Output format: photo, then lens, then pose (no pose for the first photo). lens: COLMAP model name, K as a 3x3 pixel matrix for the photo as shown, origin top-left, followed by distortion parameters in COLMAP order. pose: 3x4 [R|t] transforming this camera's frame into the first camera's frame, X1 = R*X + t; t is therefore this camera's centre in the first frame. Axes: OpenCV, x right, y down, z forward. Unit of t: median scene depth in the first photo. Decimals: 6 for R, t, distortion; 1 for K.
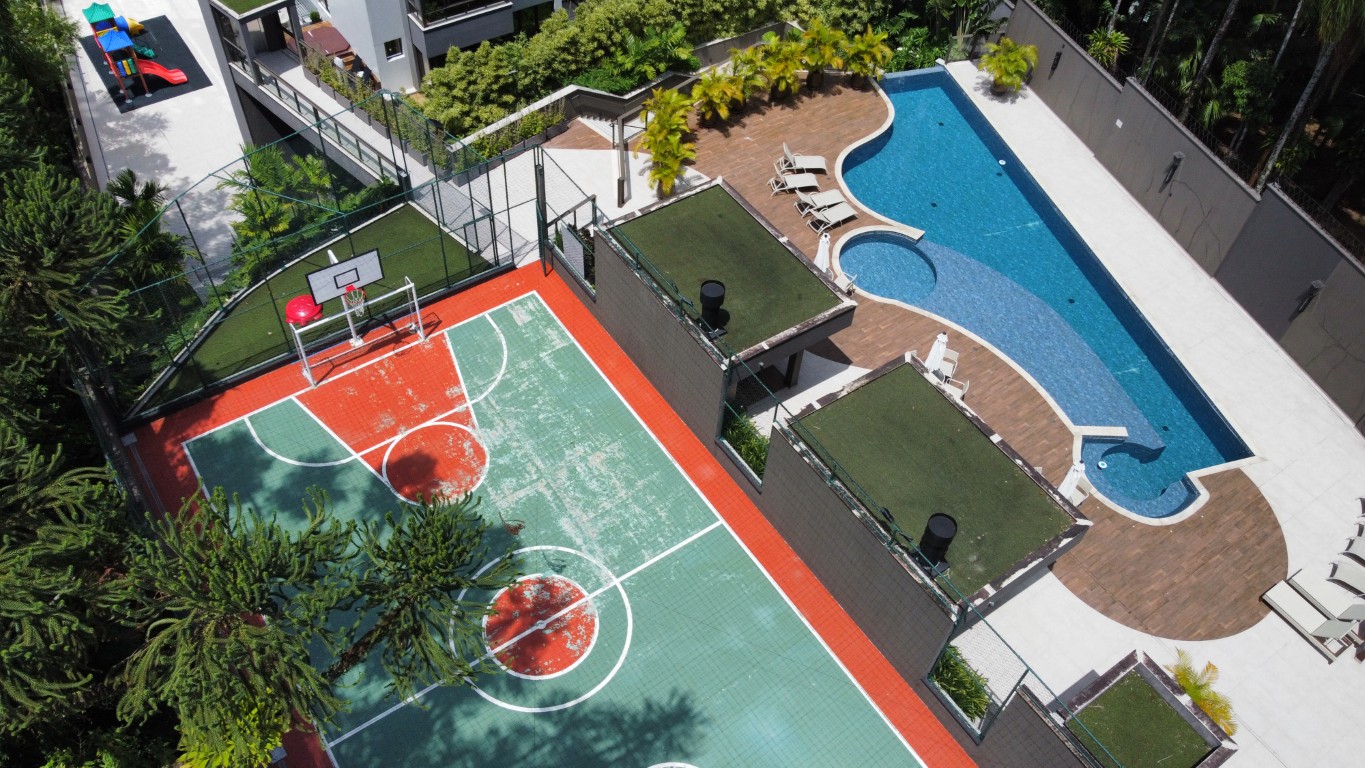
lens RADIAL K [[1048.1, 0, 678.7], [0, 1048.1, 389.6], [0, 0, 1]] dist [-0.002155, -0.004945]
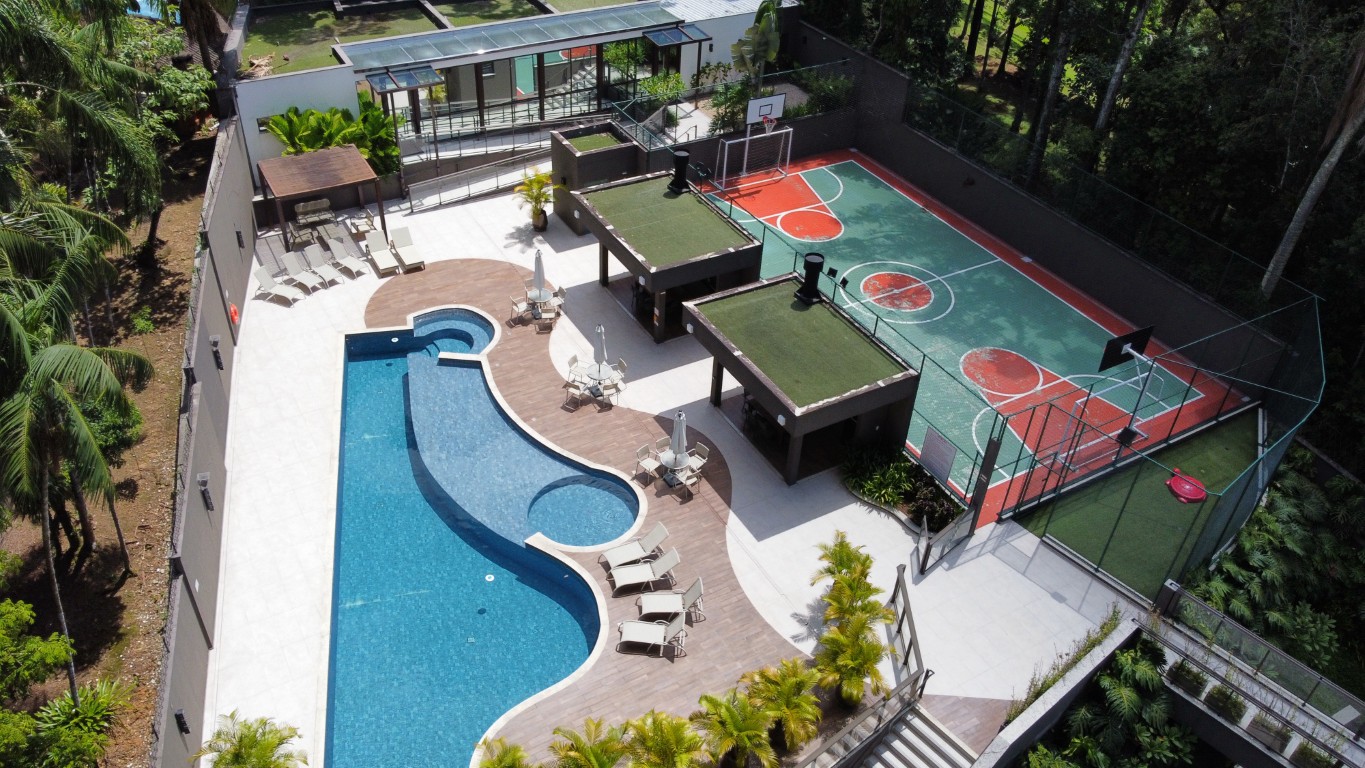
lens RADIAL K [[1048.1, 0, 682.0], [0, 1048.1, 380.3], [0, 0, 1]] dist [-0.002155, -0.004945]
pose [[-0.992964, -0.118310, 0.005107, 0.151324], [0.000341, 0.040271, 0.999189, -1.227646], [-0.118420, 0.992160, -0.039947, 1.112706]]
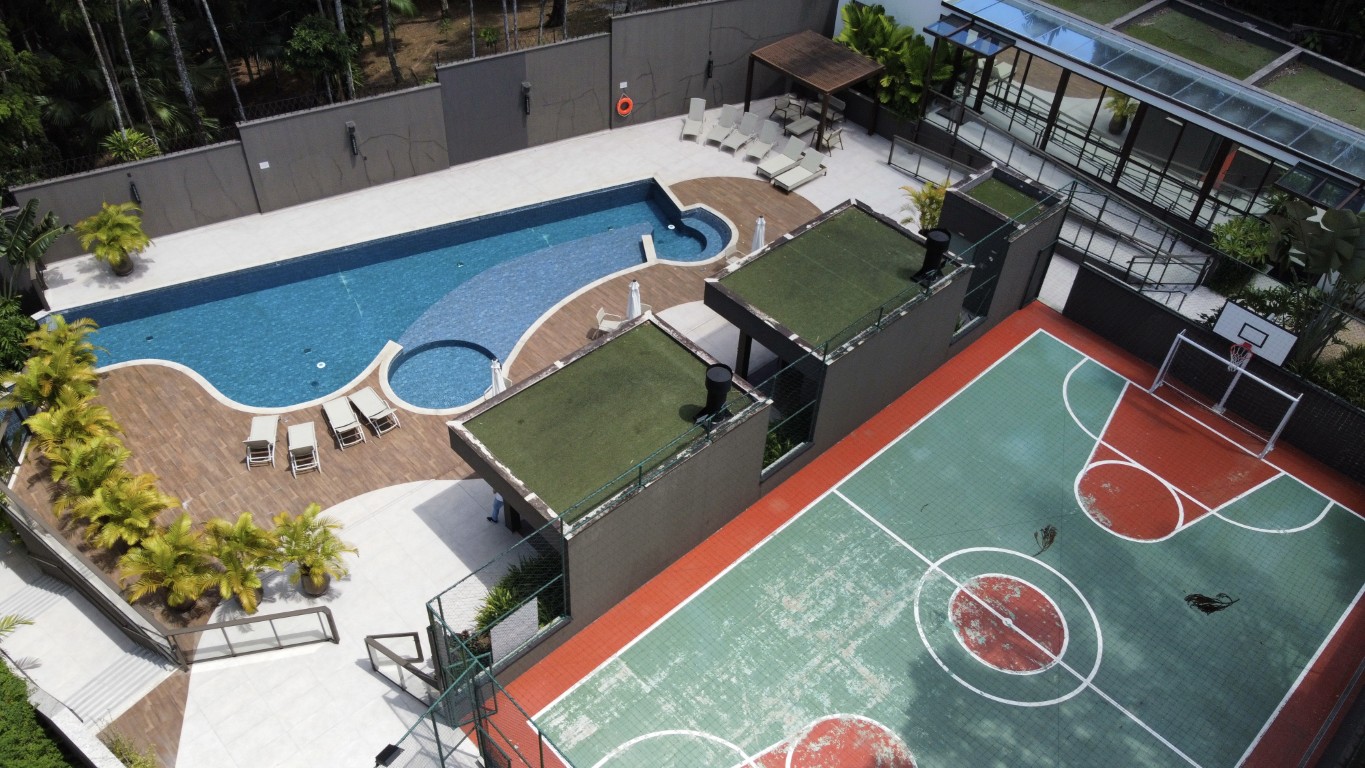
lens RADIAL K [[1048.1, 0, 674.0], [0, 1048.1, 376.8], [0, 0, 1]] dist [-0.002155, -0.004945]
pose [[-0.147096, -0.716578, 0.681820, -0.529459], [0.724930, 0.390865, 0.567187, -0.581388], [-0.672934, 0.577702, 0.461974, 0.562217]]
